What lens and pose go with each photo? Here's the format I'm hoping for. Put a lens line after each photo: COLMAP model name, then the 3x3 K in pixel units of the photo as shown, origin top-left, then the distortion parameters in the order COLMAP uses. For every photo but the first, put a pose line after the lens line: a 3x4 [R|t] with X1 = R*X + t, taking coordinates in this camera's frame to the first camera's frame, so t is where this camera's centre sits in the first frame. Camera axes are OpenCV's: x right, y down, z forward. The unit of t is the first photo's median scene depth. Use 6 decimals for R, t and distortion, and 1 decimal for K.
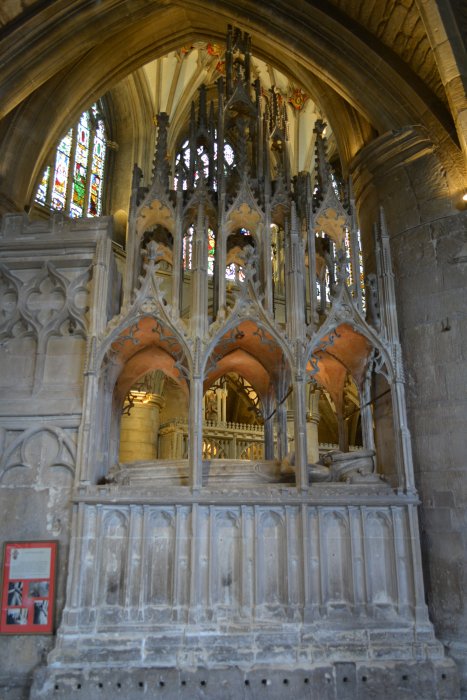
lens RADIAL K [[544.7, 0, 233.5], [0, 544.7, 350.0], [0, 0, 1]] dist [-0.012292, 0.003916]
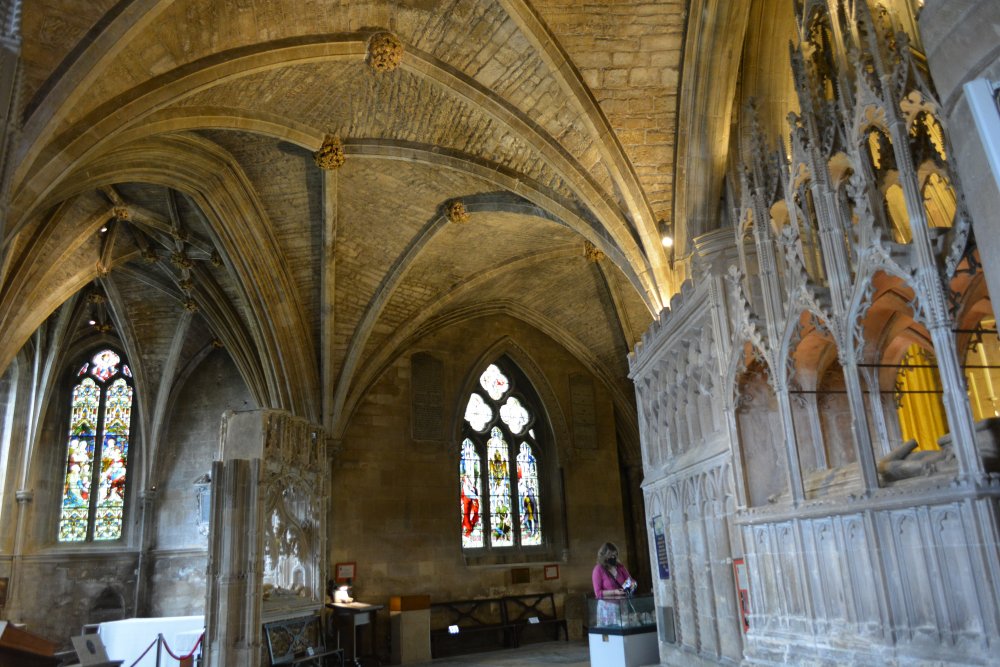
lens RADIAL K [[778.1, 0, 500.0], [0, 778.1, 333.5], [0, 0, 1]] dist [-0.012292, 0.003916]
pose [[0.123371, -0.290771, -0.948805, 1.388019], [0.347237, 0.908316, -0.233213, 0.125712], [0.929627, -0.300688, 0.213026, 0.316135]]
